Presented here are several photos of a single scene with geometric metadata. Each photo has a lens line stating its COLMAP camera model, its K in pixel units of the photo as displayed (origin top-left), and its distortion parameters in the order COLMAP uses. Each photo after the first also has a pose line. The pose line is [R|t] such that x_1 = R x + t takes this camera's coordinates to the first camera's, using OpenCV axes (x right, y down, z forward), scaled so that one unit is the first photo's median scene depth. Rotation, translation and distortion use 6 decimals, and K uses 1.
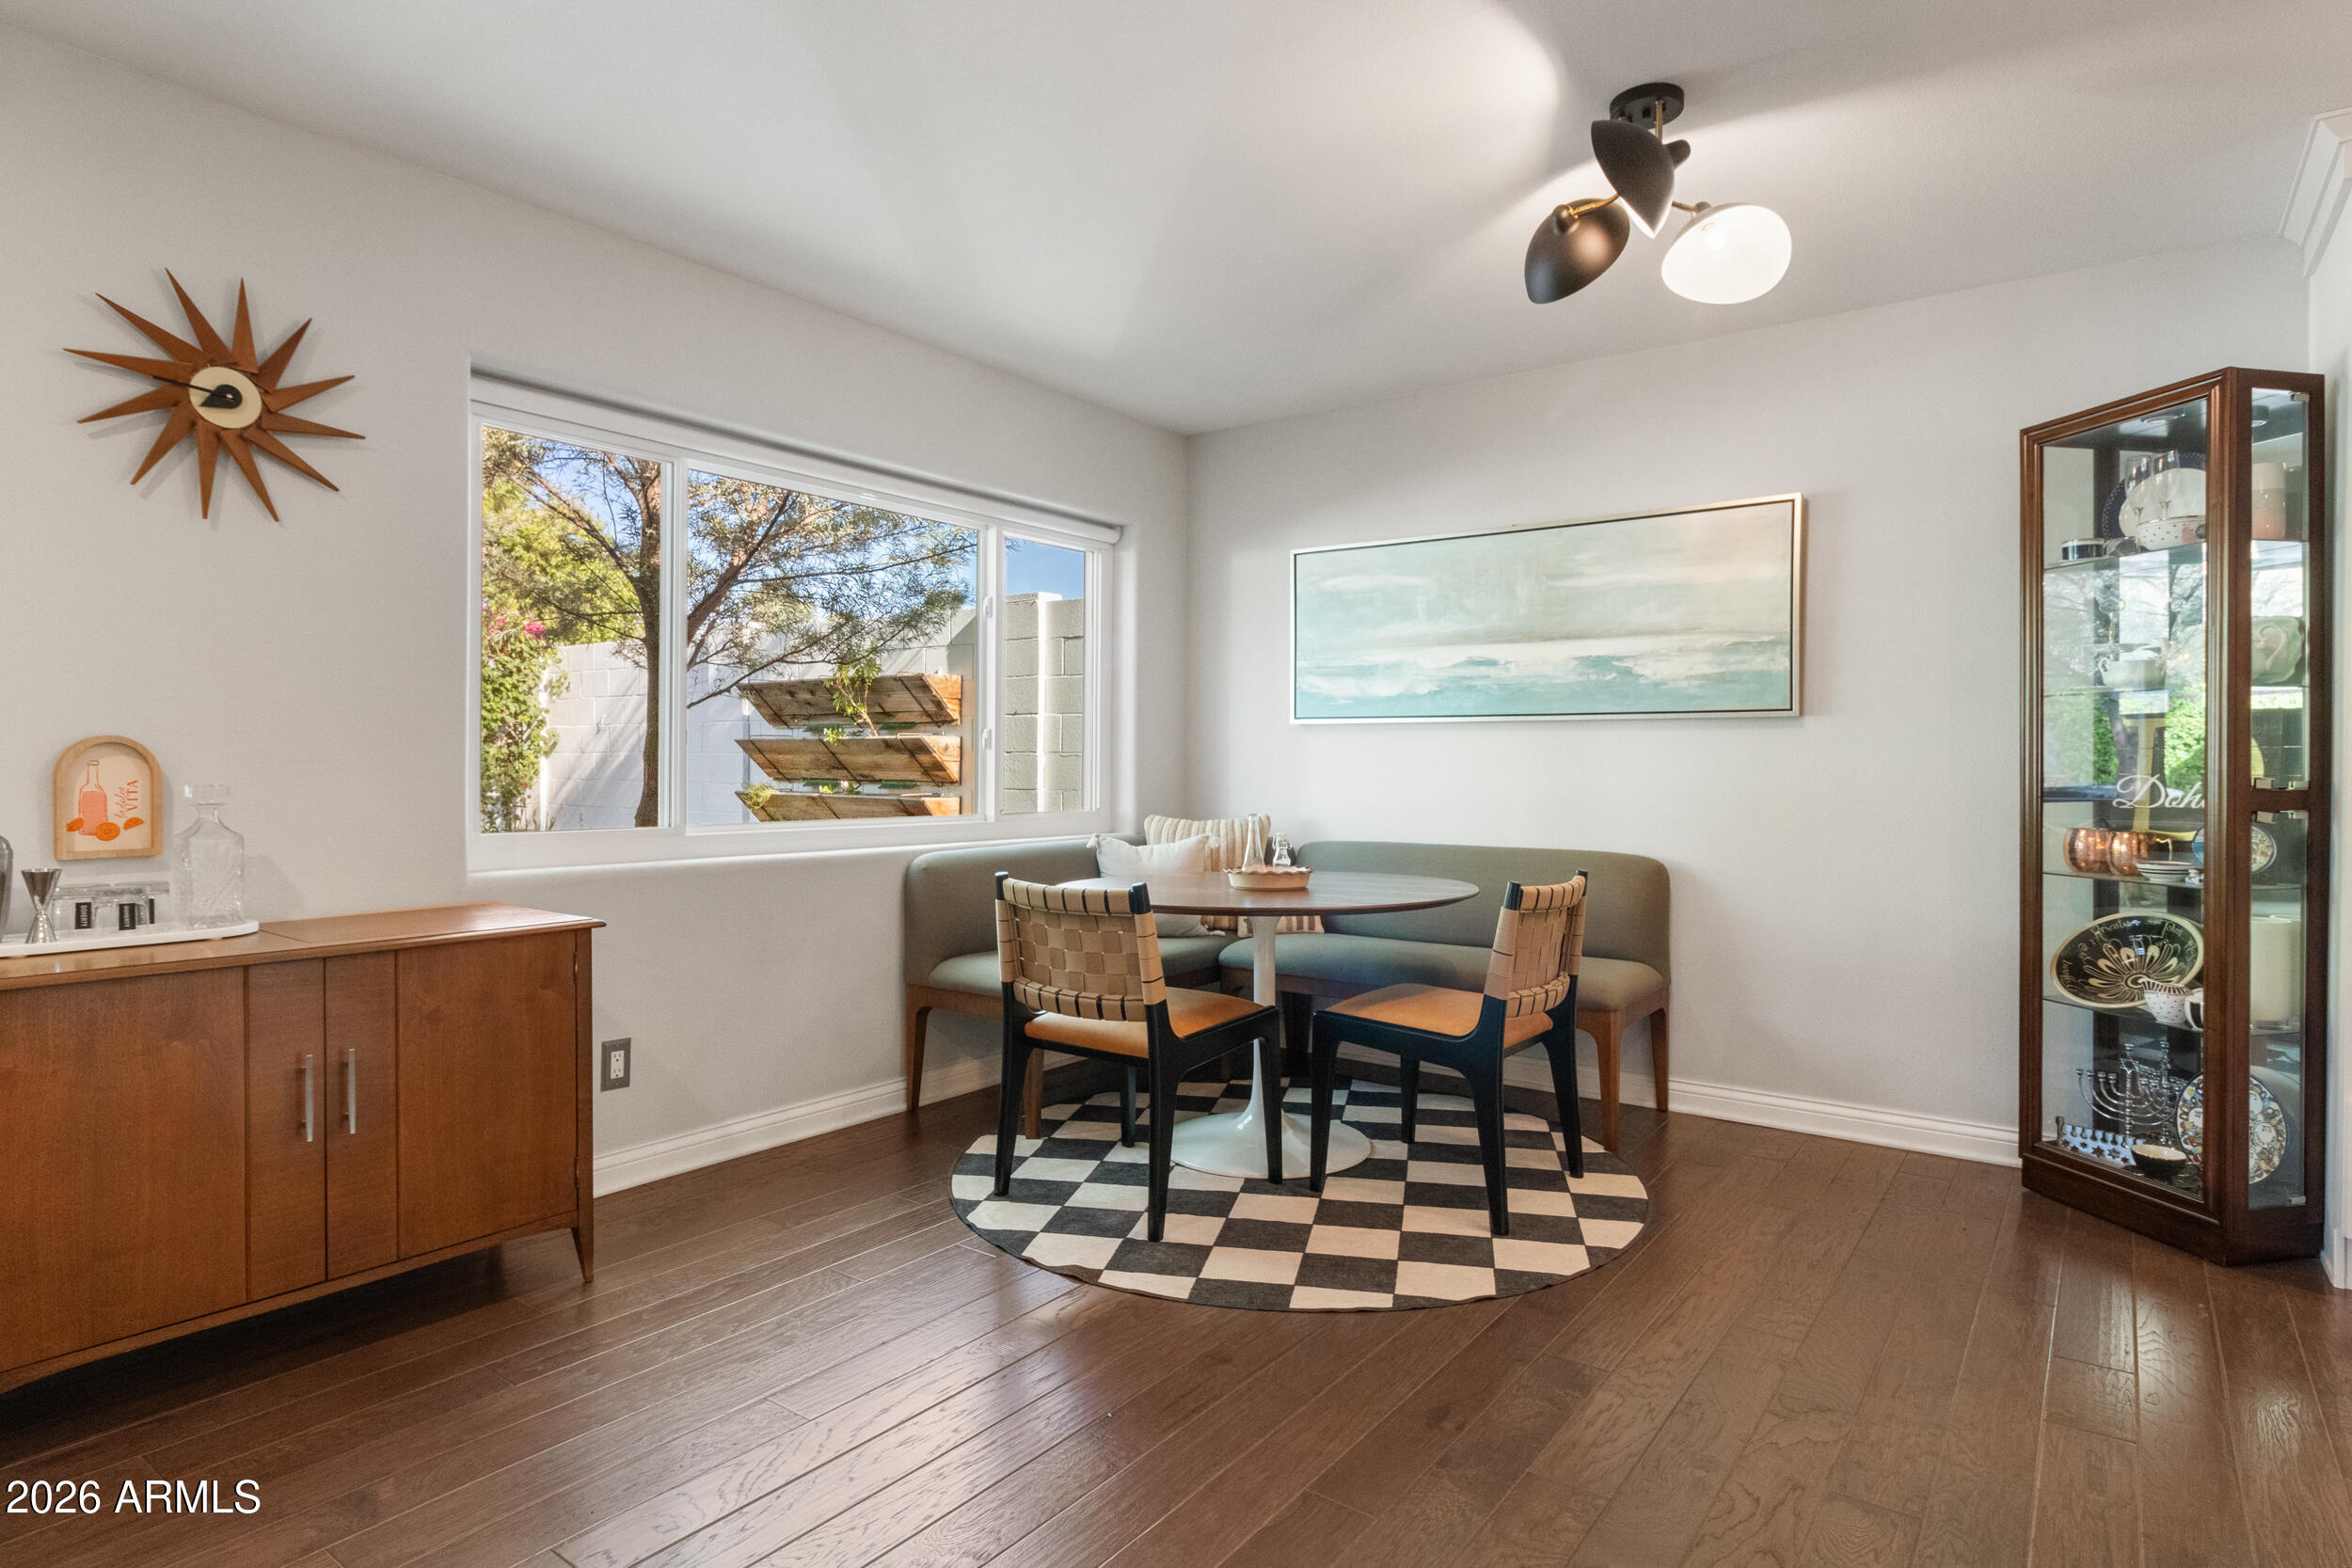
lens RADIAL K [[1257.7, 0, 1204.7], [0, 1257.7, 775.6], [0, 0, 1]] dist [-0.000745, -0.001229]
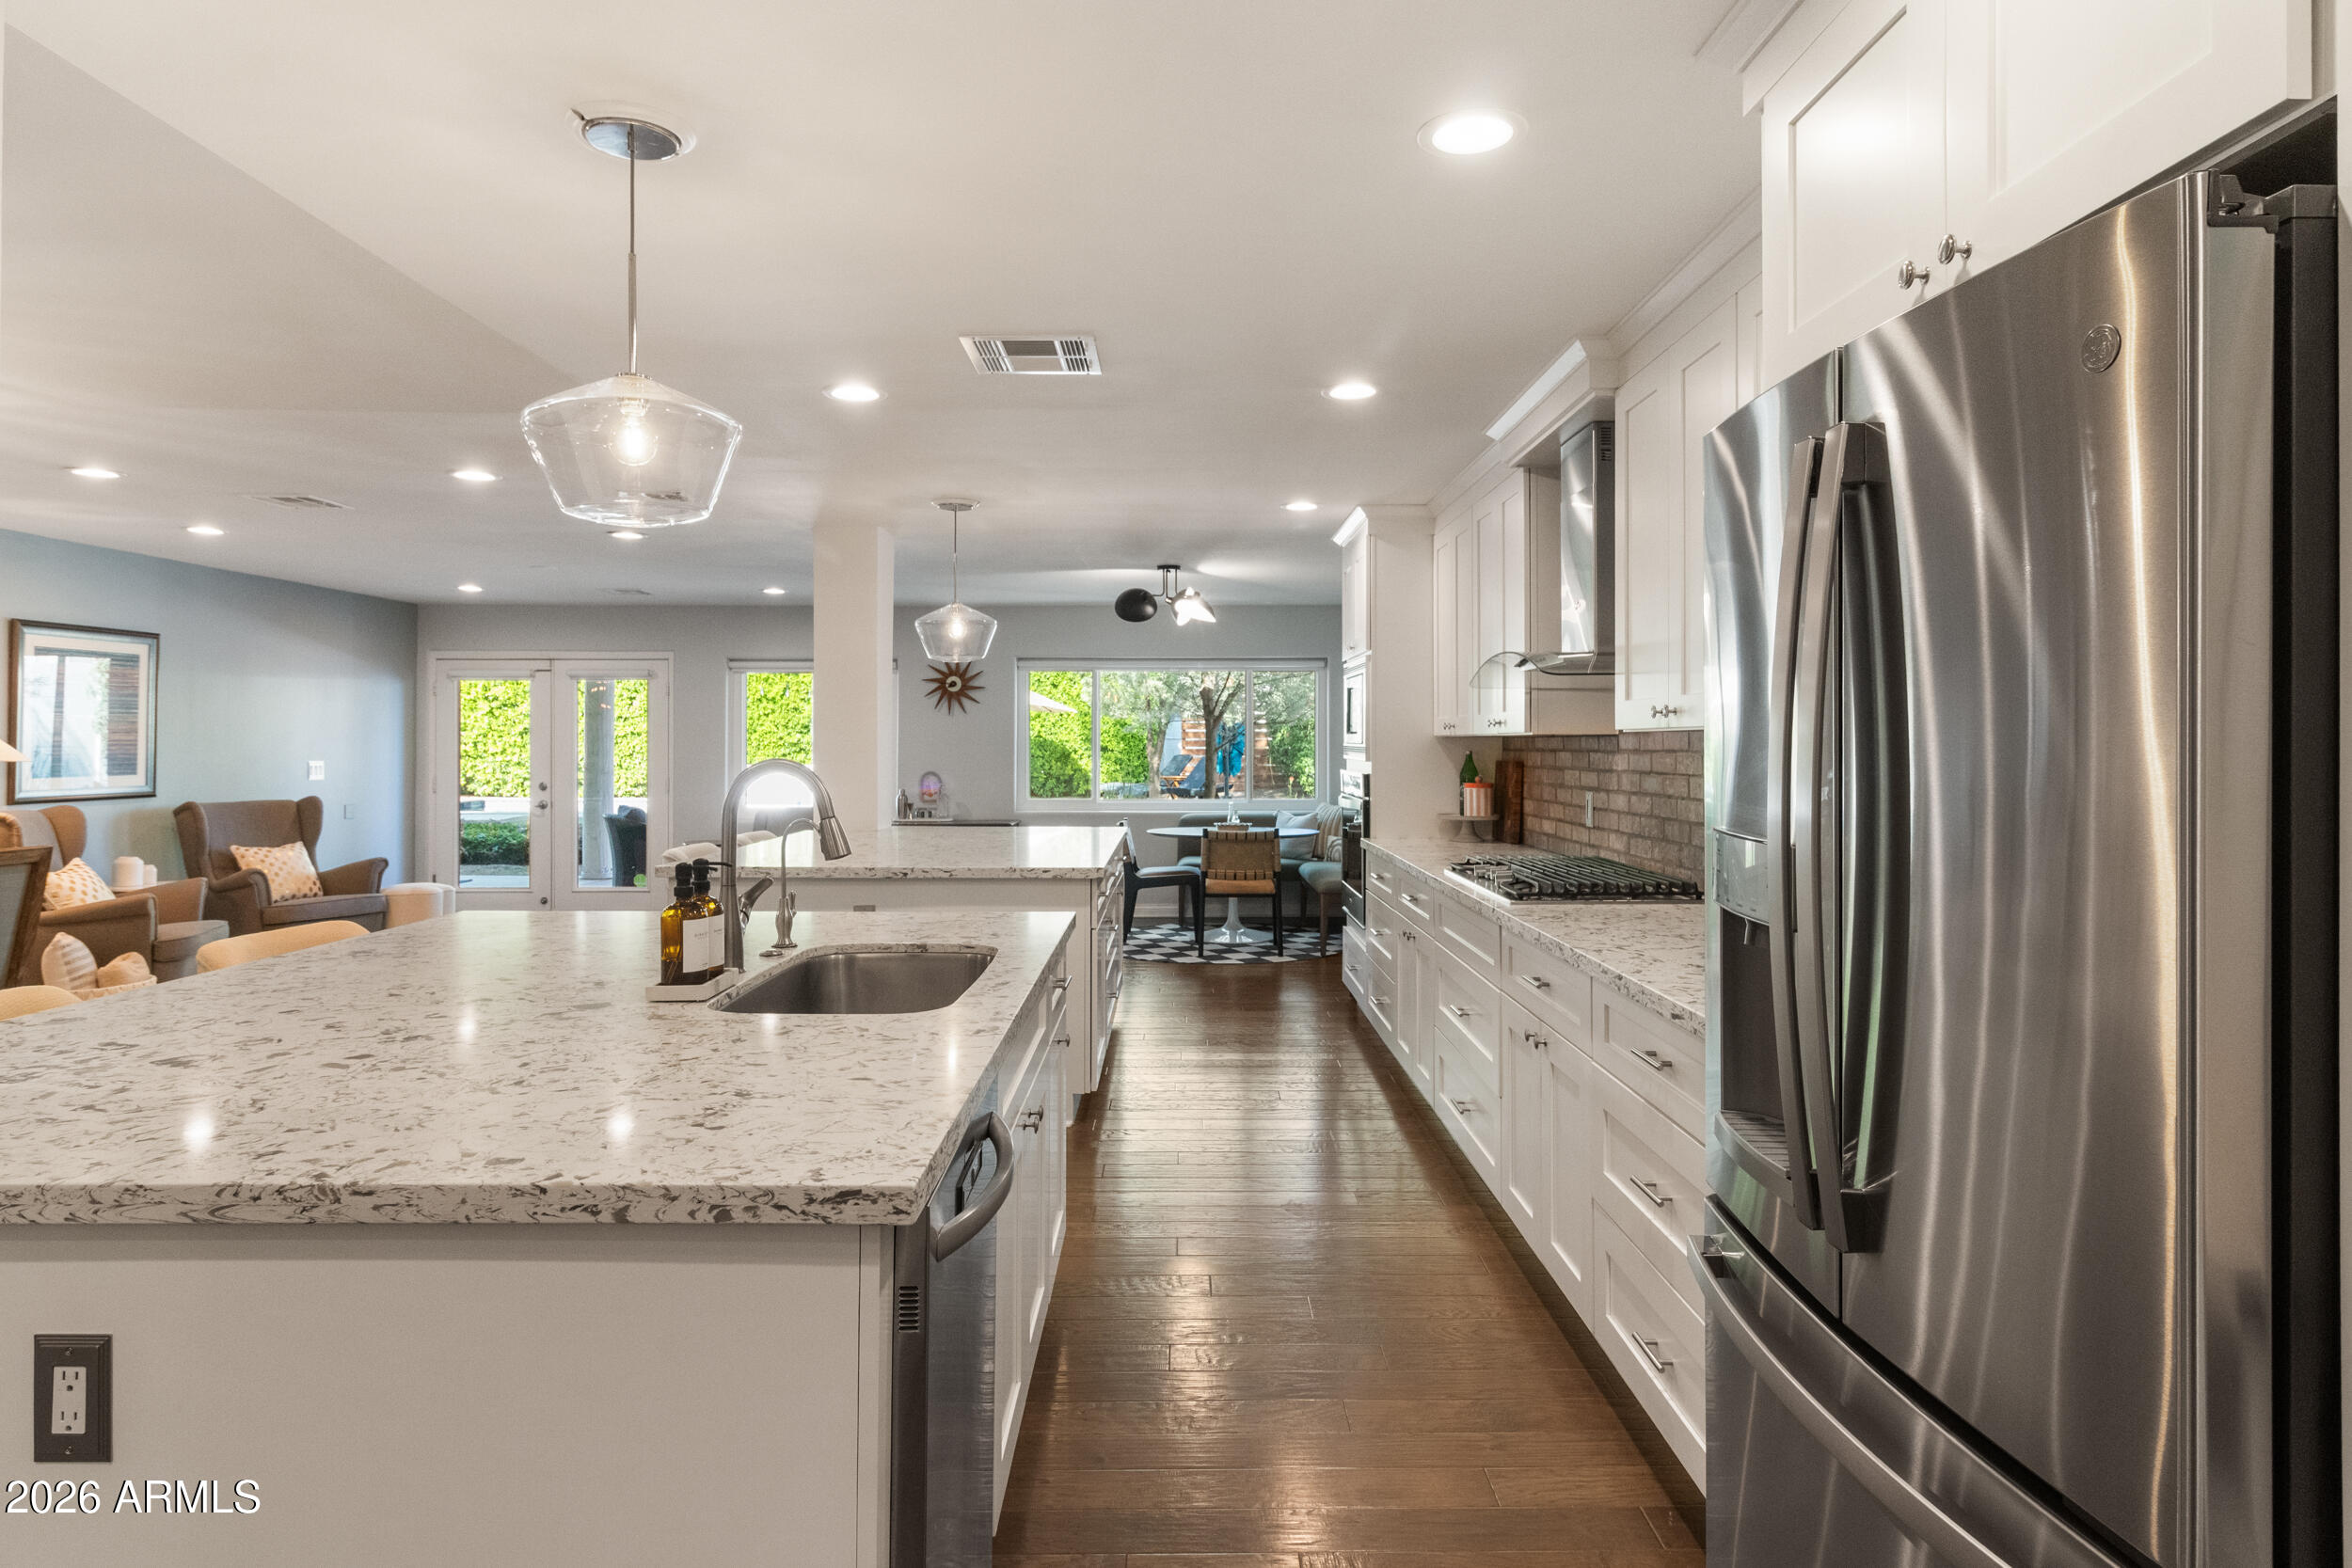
lens RADIAL K [[1315.4, 0, 1193.3], [0, 1315.4, 749.8], [0, 0, 1]] dist [0.005434, 0.001037]
pose [[0.600157, -0.001092, -0.799881, 1.855335], [-0.004158, 0.999981, -0.004486, -0.052524], [0.799871, 0.006018, 0.600141, -0.538054]]
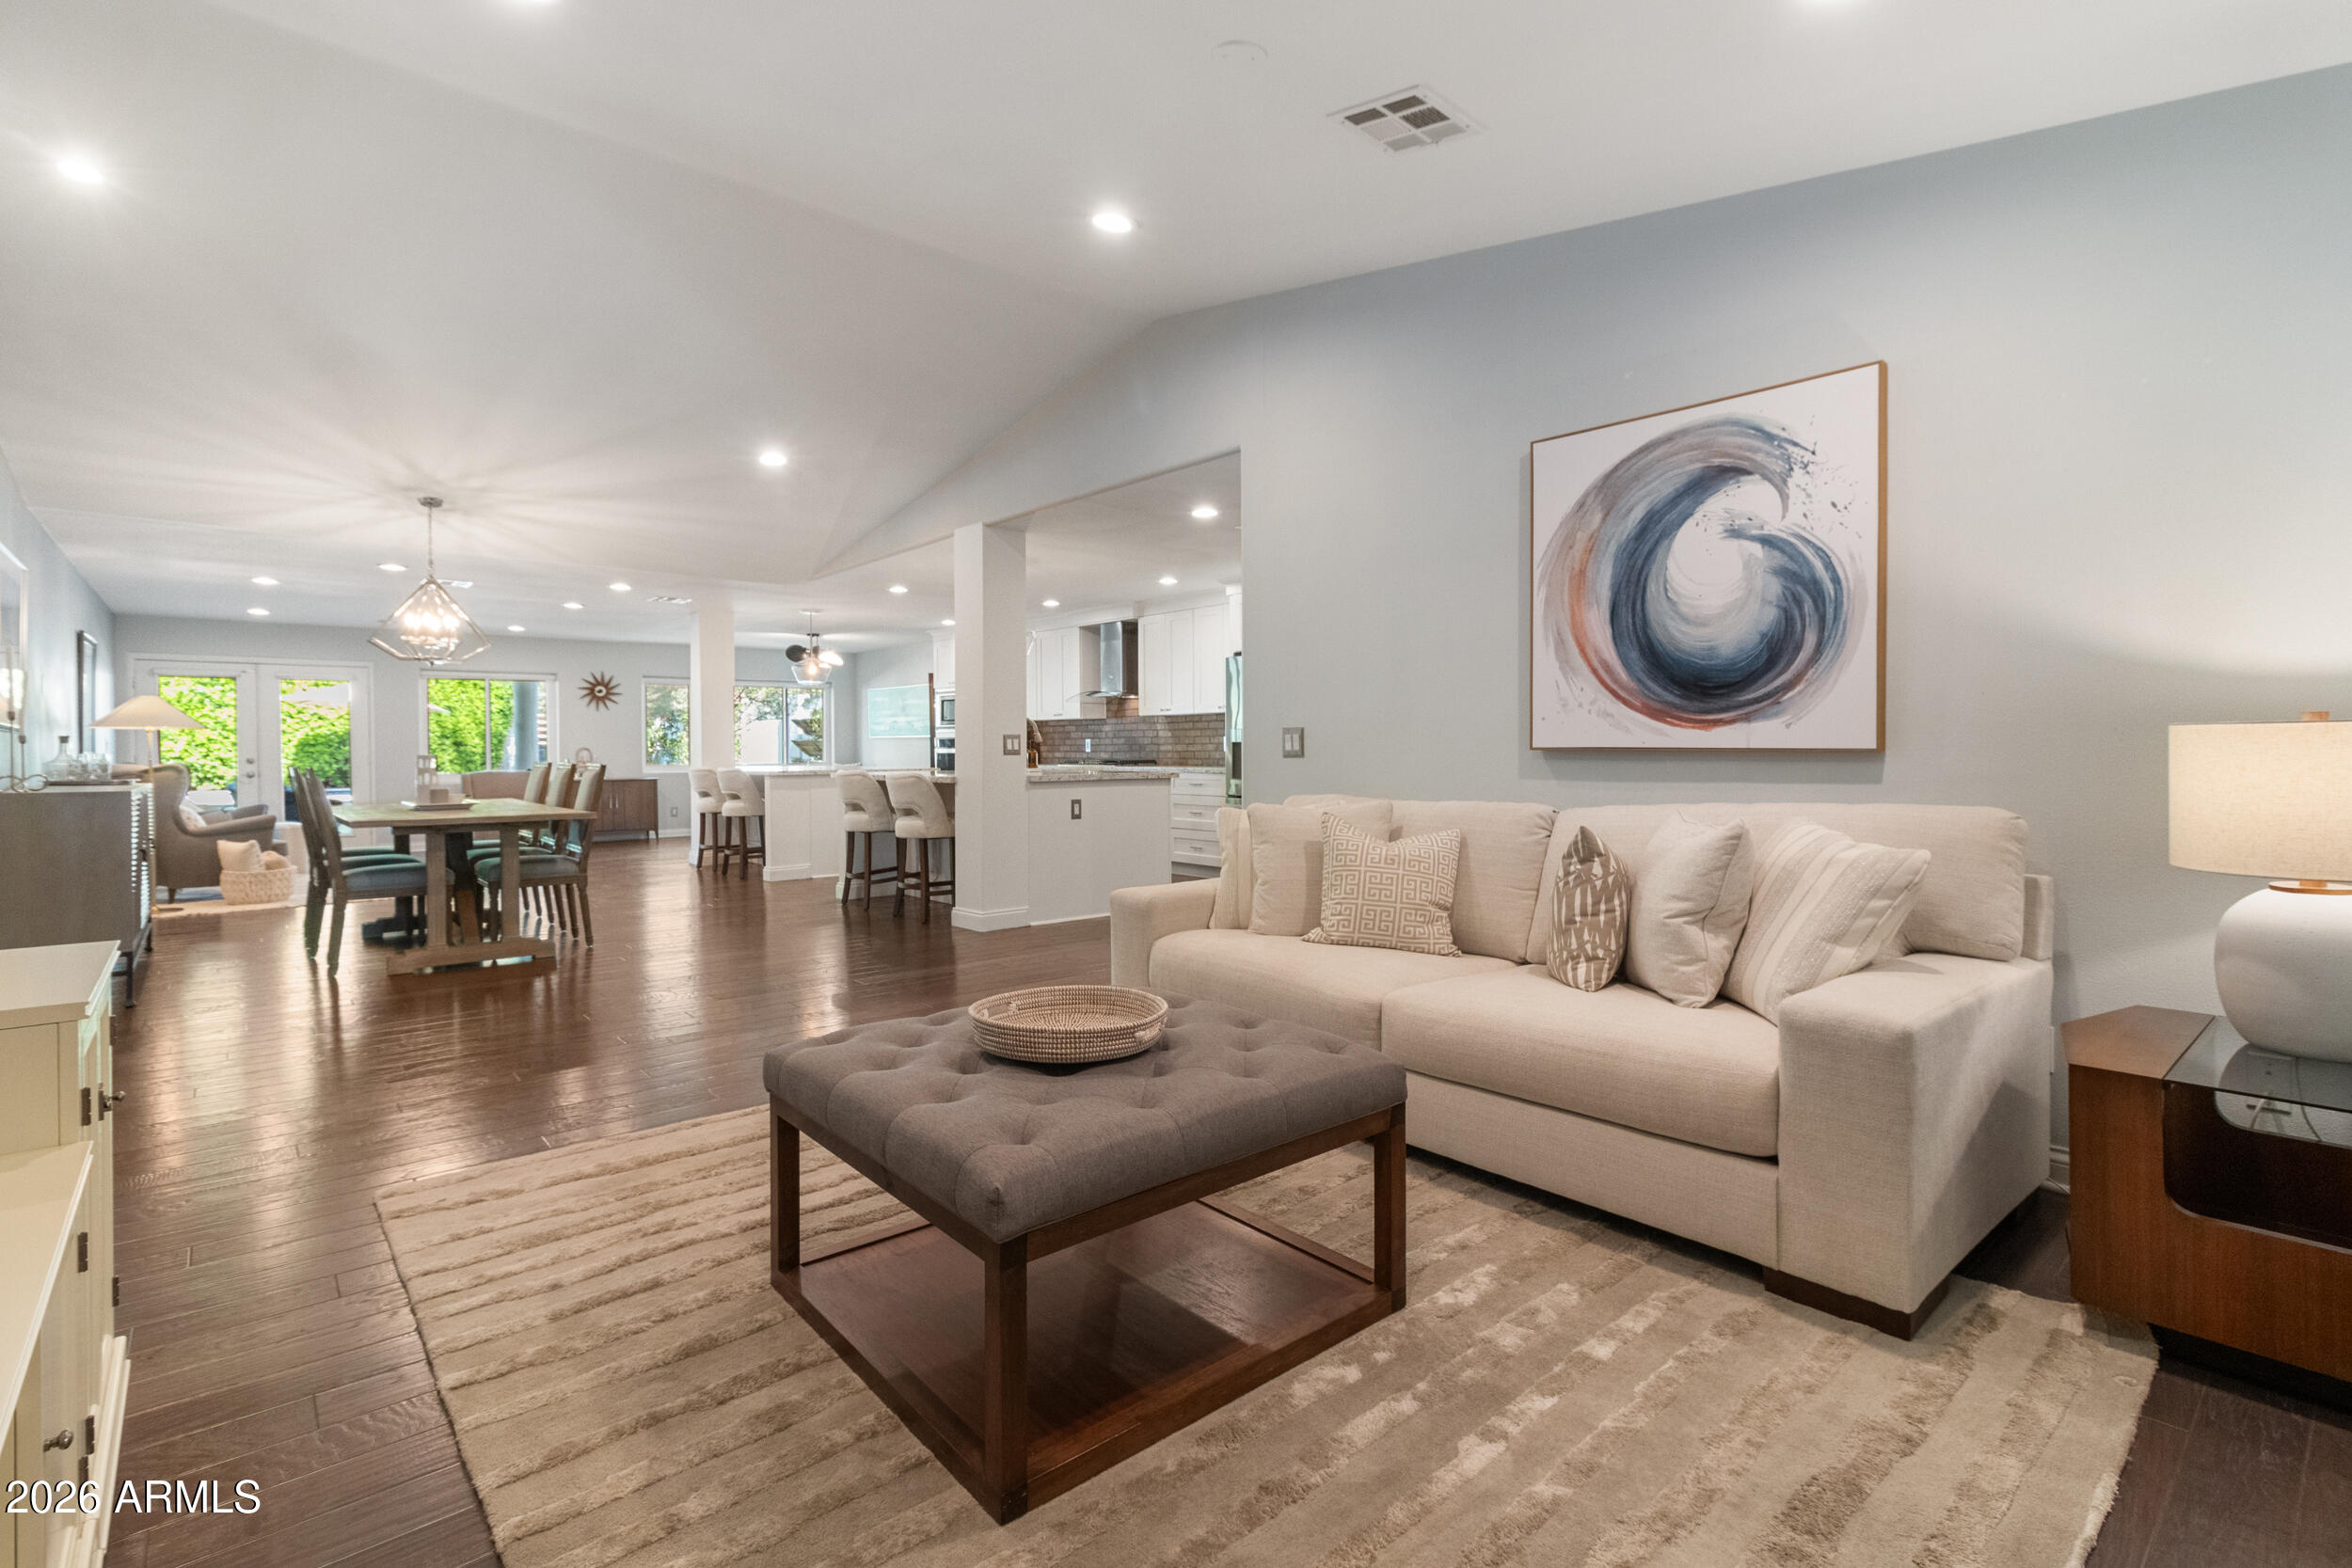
lens RADIAL K [[1090.3, 0, 1196.0], [0, 1090.3, 752.6], [0, 0, 1]] dist [0.005168, 0.000127]
pose [[0.978260, -0.010407, -0.207122, 1.979063], [0.009942, 0.999945, -0.003285, 0.026015], [0.207145, 0.001154, 0.978310, -2.257128]]
